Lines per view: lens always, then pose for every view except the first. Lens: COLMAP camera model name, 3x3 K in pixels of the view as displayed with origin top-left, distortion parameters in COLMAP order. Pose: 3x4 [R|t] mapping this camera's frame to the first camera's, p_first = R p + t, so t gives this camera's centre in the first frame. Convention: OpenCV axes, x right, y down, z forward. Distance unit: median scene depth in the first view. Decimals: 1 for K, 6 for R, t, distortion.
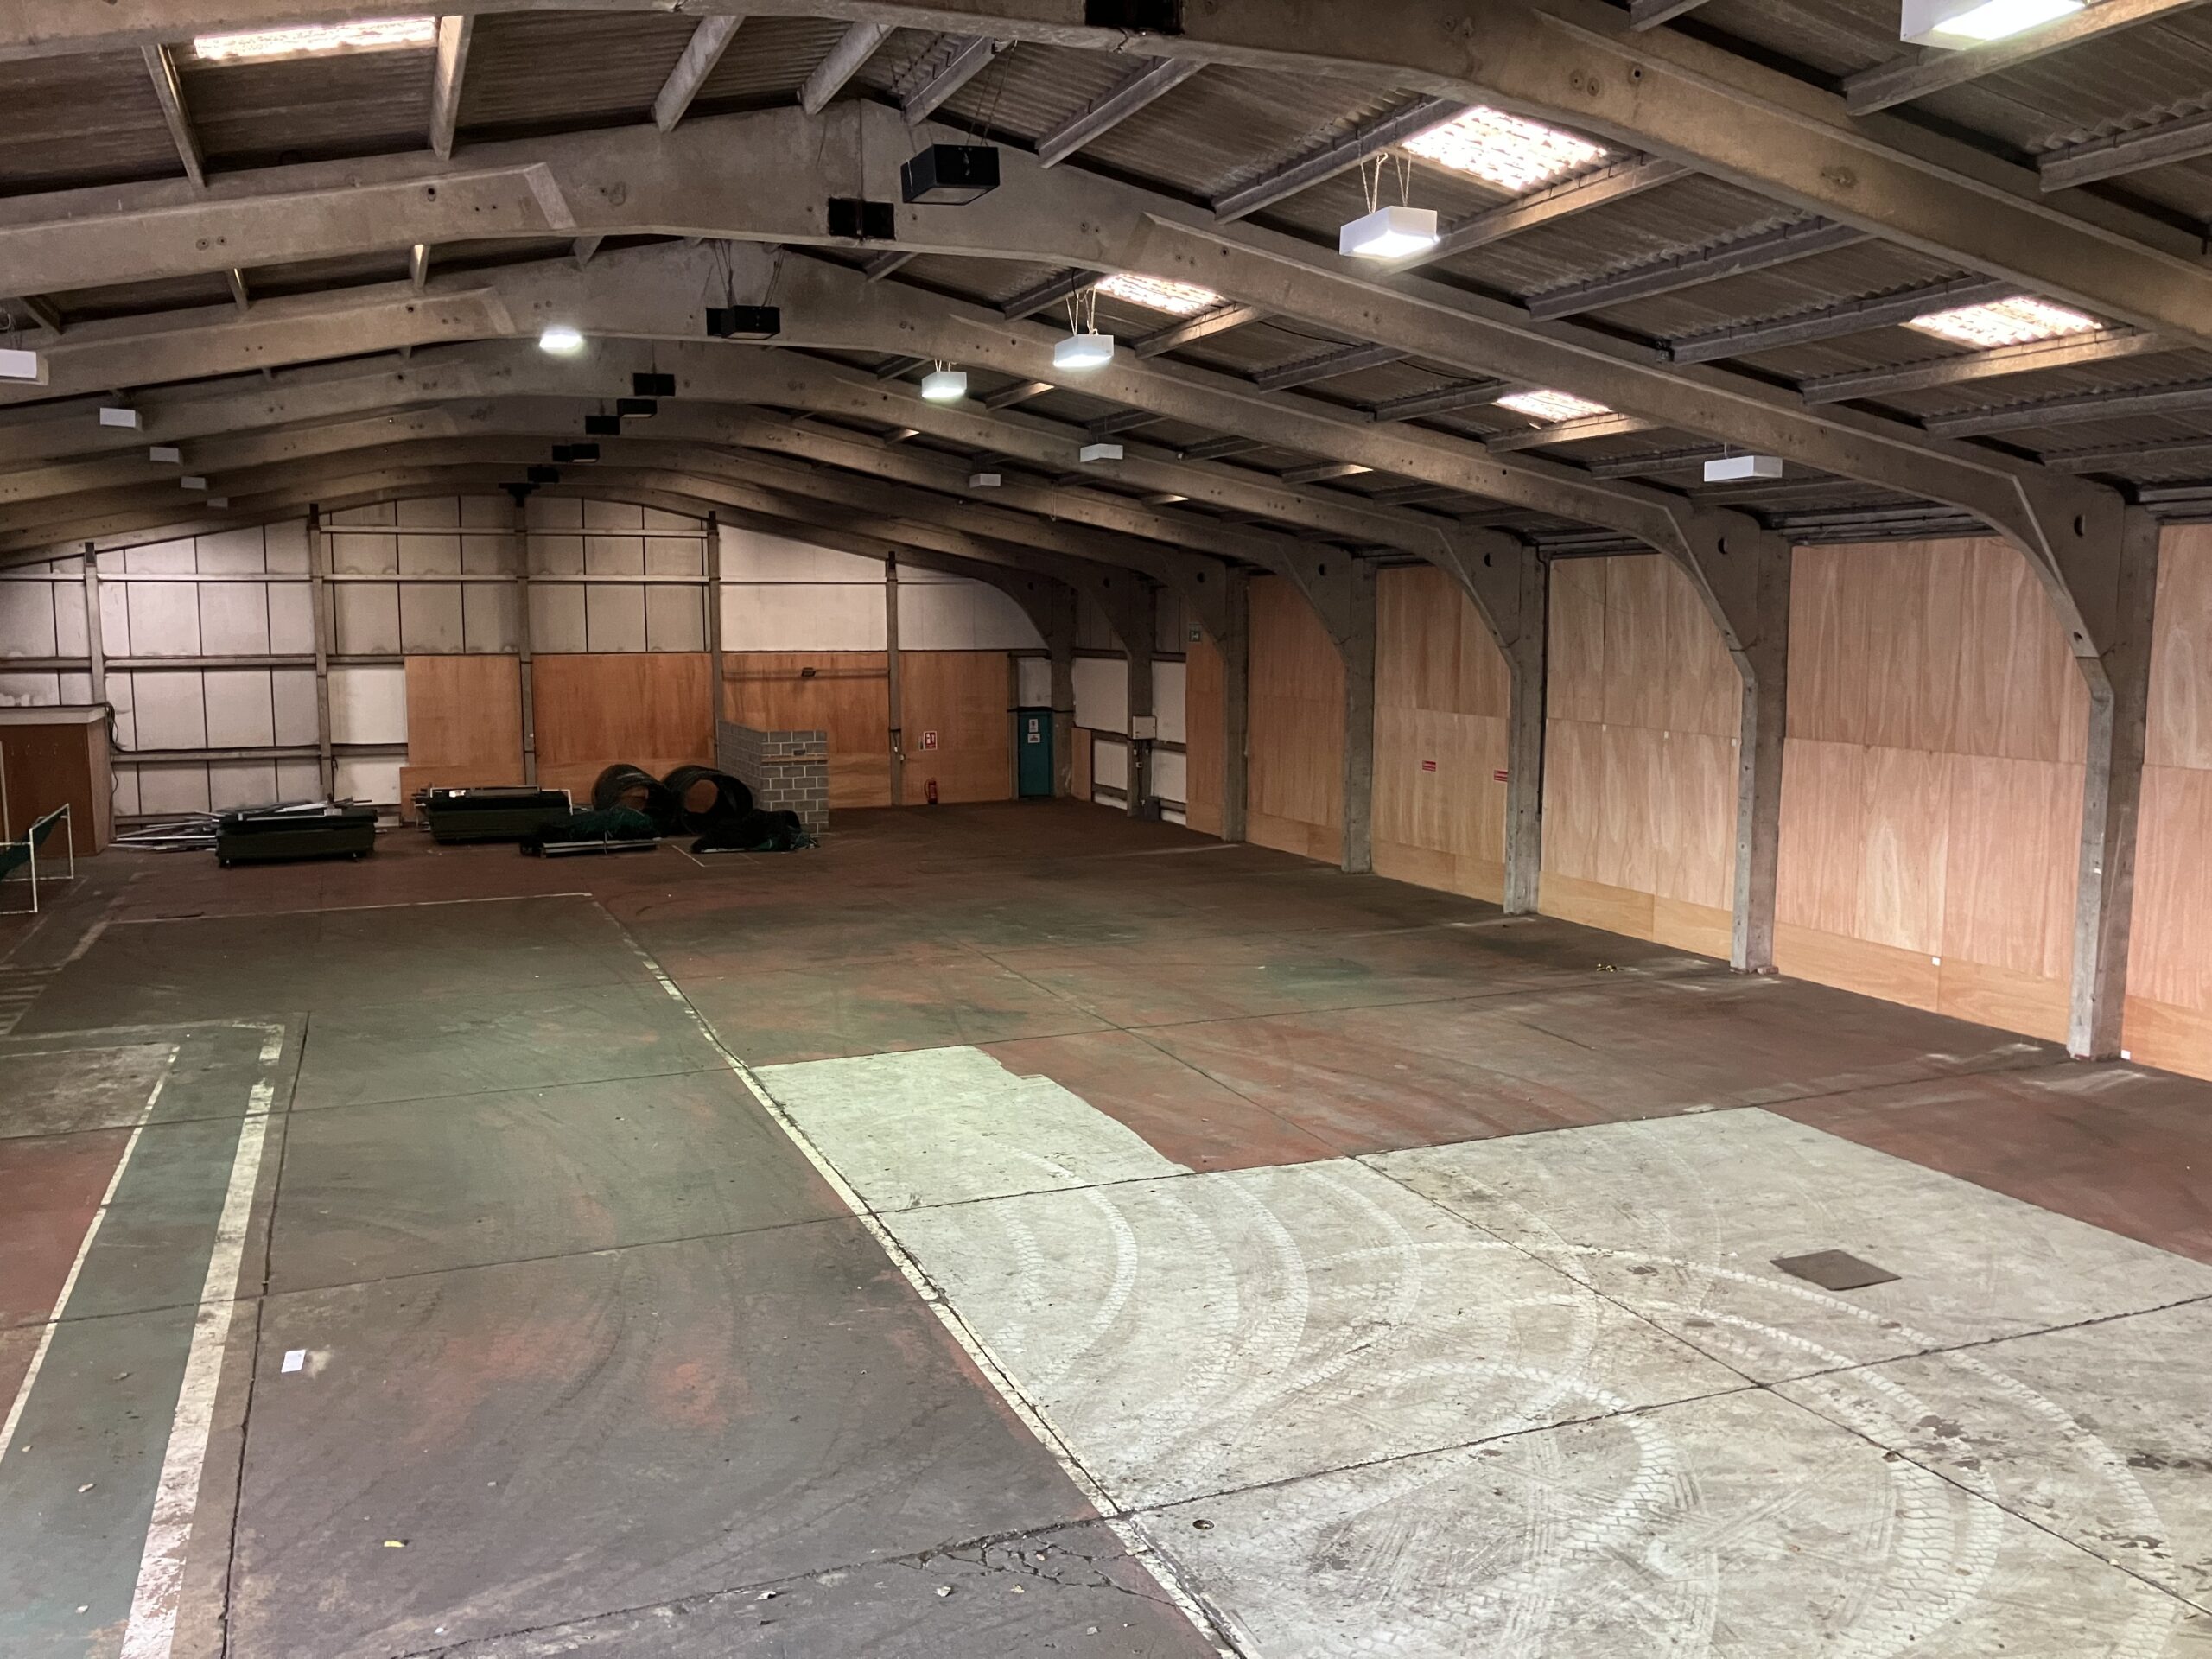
lens RADIAL K [[1846.4, 0, 1096.8], [0, 1846.4, 823.7], [0, 0, 1]] dist [0.070761, -0.079202]
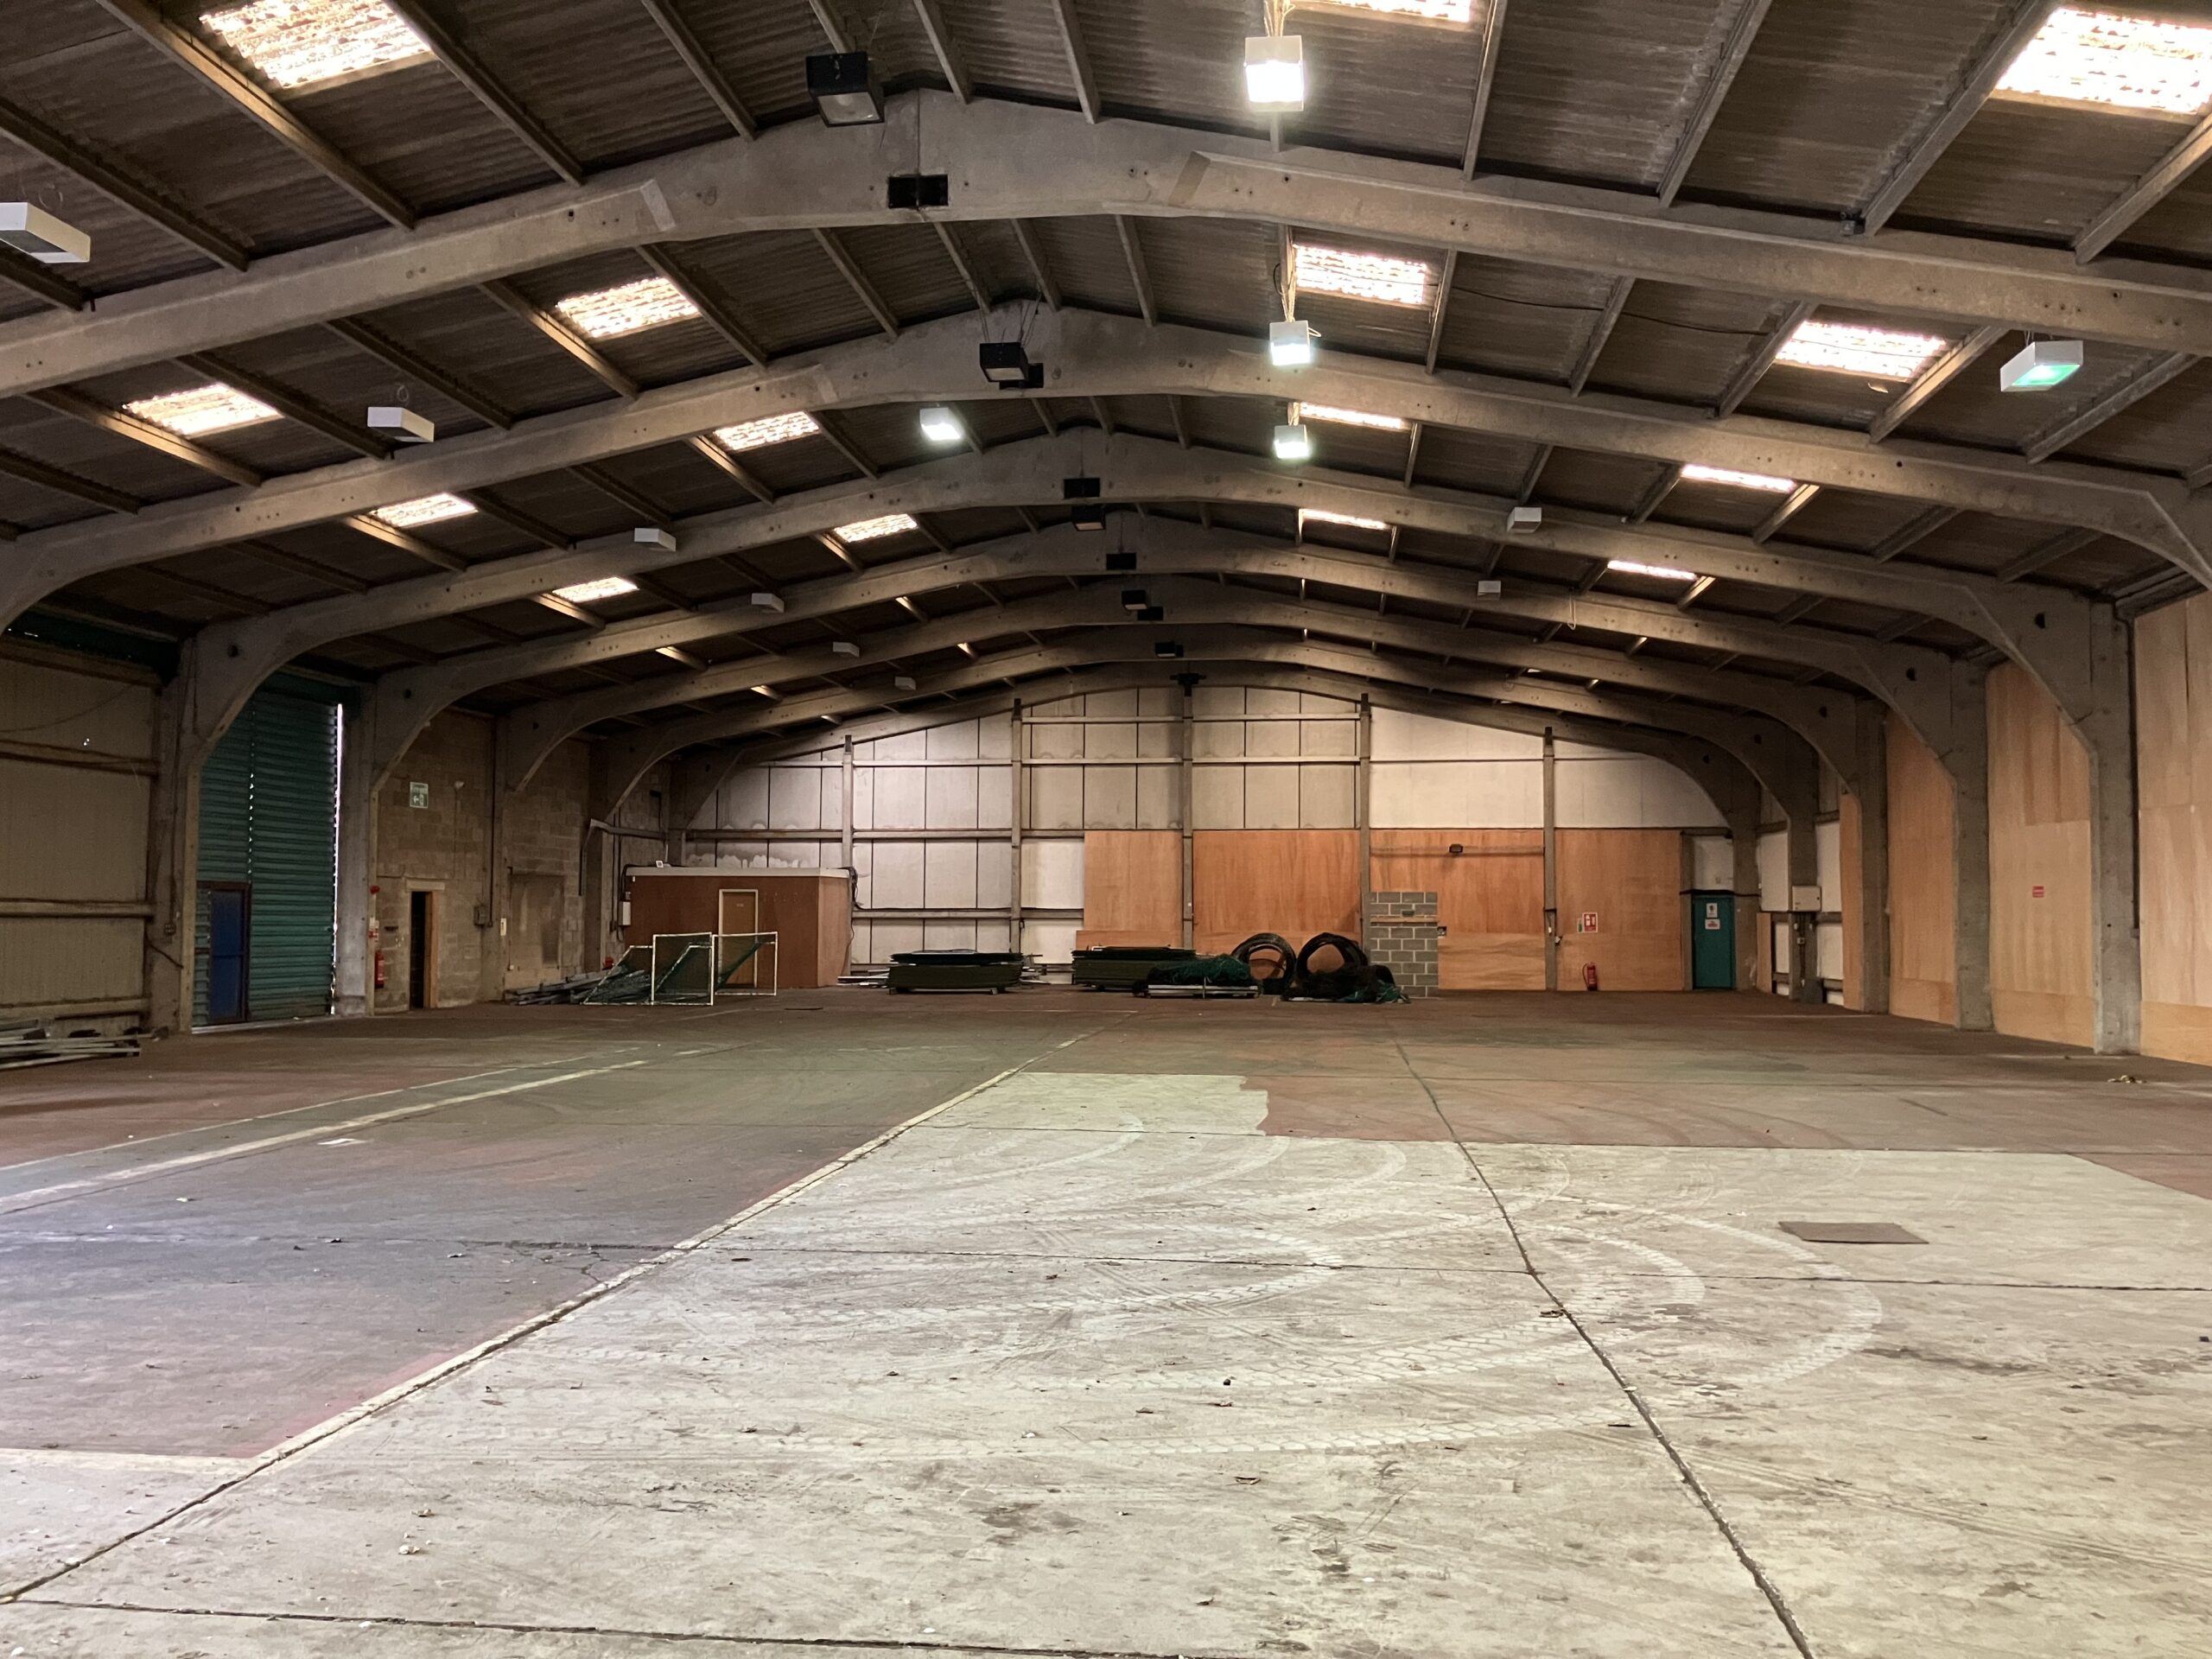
lens RADIAL K [[1846.4, 0, 1092.4], [0, 1846.4, 847.6], [0, 0, 1]] dist [0.070761, -0.079202]
pose [[0.874177, -0.012192, -0.485454, 0.170720], [-0.061189, 0.988951, -0.135024, 0.069873], [0.481736, 0.147739, 0.863773, 0.052647]]
